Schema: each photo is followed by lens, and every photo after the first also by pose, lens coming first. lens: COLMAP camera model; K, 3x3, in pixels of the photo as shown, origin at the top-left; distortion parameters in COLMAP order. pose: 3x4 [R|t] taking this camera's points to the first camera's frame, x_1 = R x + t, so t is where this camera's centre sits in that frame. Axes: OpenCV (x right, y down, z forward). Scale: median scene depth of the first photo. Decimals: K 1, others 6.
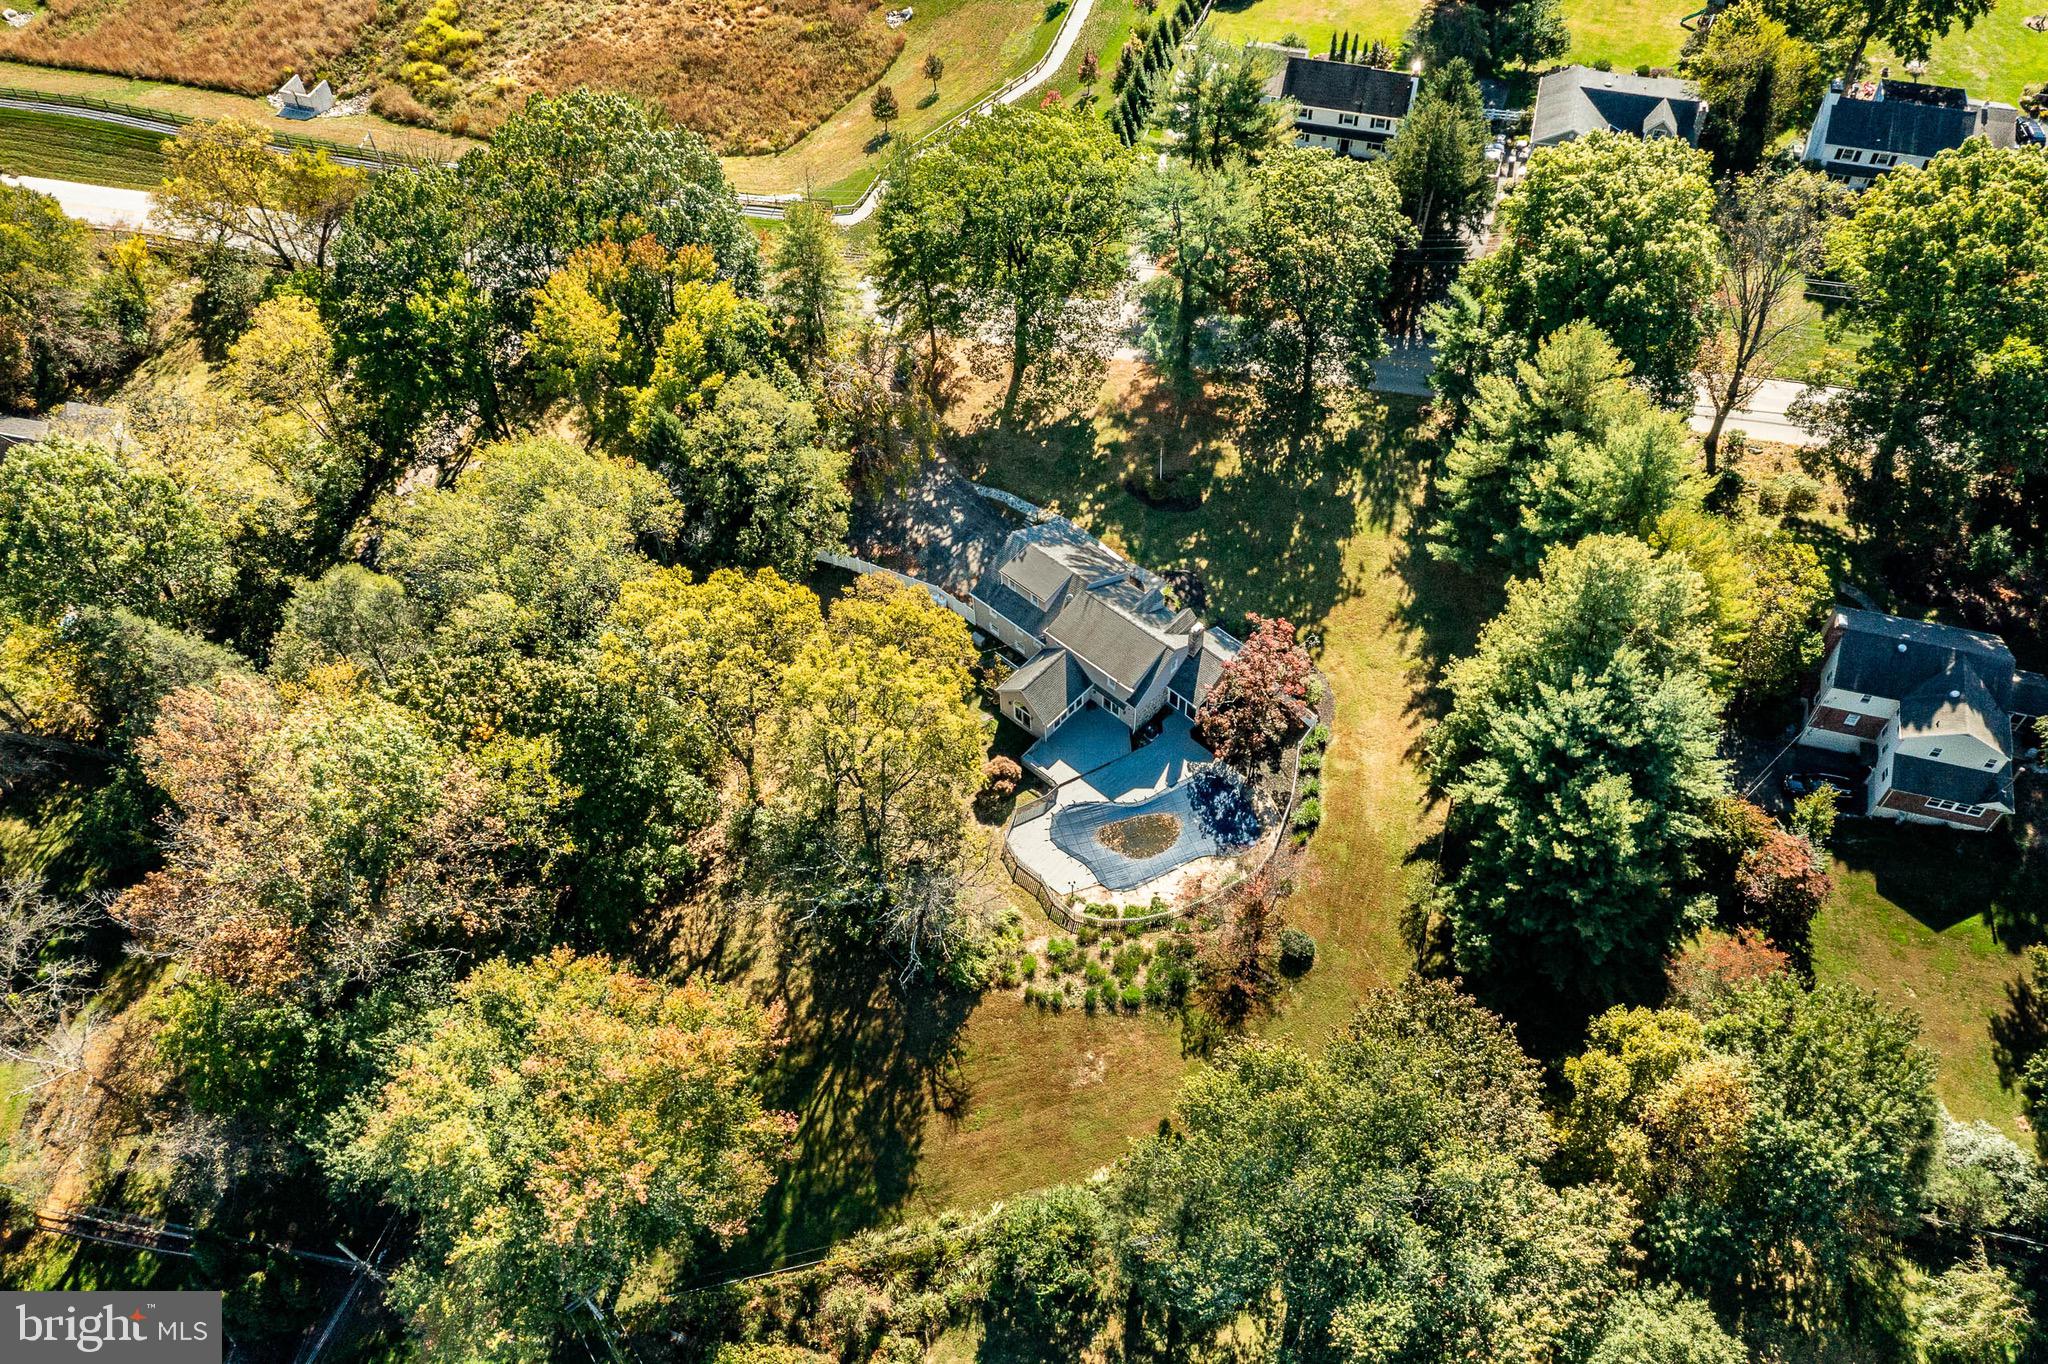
lens RADIAL K [[1613.5, 0, 1012.8], [0, 1613.5, 693.1], [0, 0, 1]] dist [-0.012503, 0.007882]
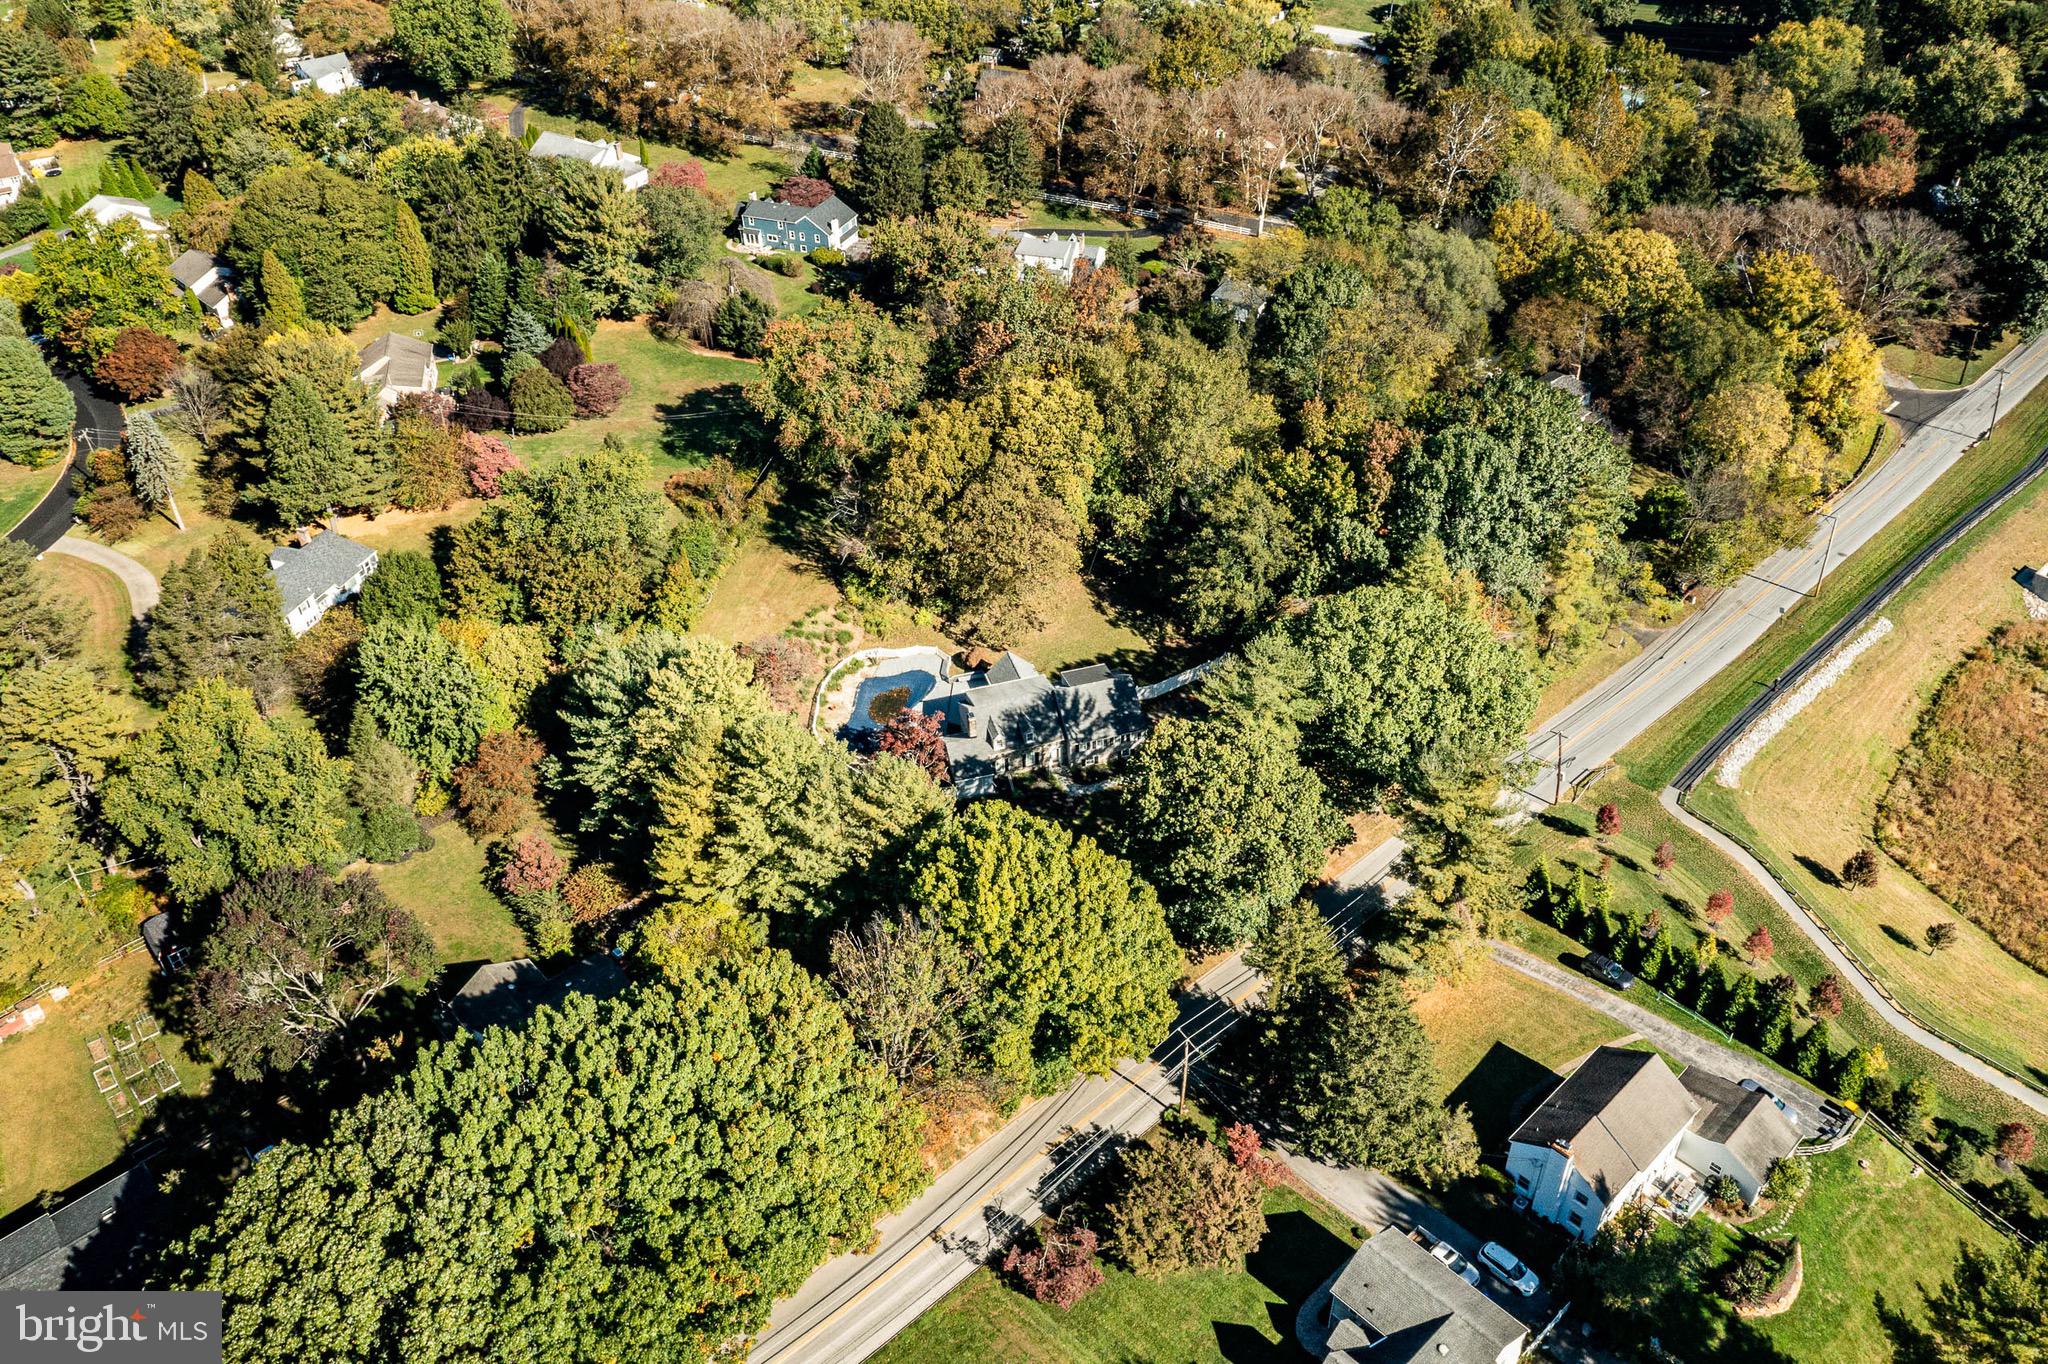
lens RADIAL K [[1613.5, 0, 1042.9], [0, 1613.5, 698.3], [0, 0, 1]] dist [-0.012503, 0.007882]
pose [[-0.502883, 0.568638, -0.650968, 0.935968], [-0.667892, 0.222420, 0.710246, -1.019767], [0.548662, 0.791947, 0.267937, 0.667666]]
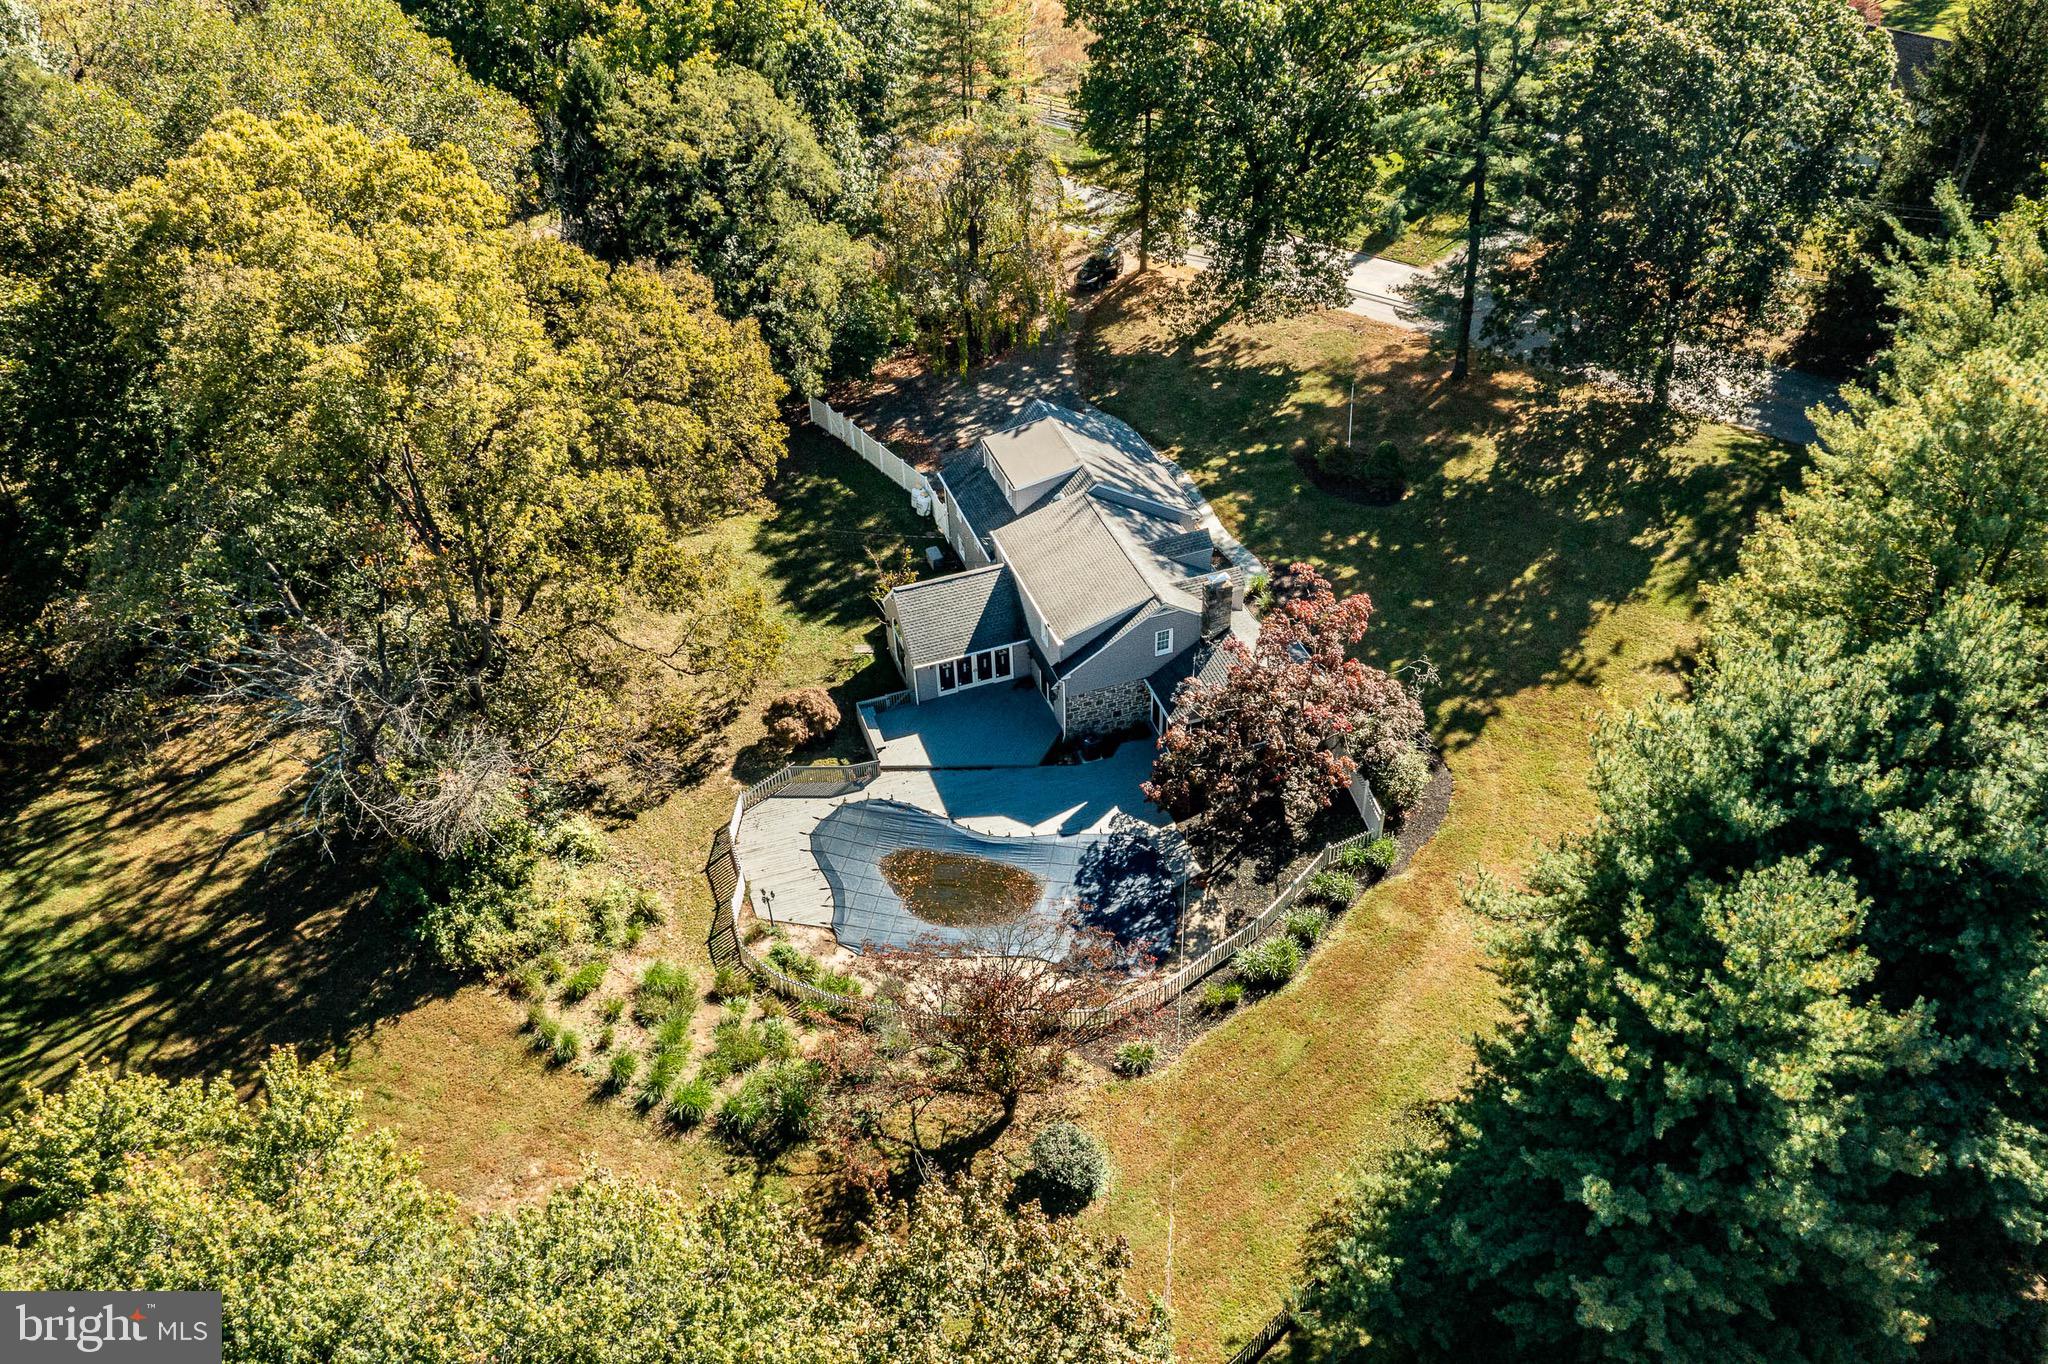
lens RADIAL K [[1613.5, 0, 1009.4], [0, 1613.5, 679.3], [0, 0, 1]] dist [-0.012503, 0.007882]
pose [[0.878574, 0.301421, -0.370478, 0.262915], [-0.378113, 0.912866, -0.153970, 0.099329], [0.291787, 0.275357, 0.915991, 0.495364]]
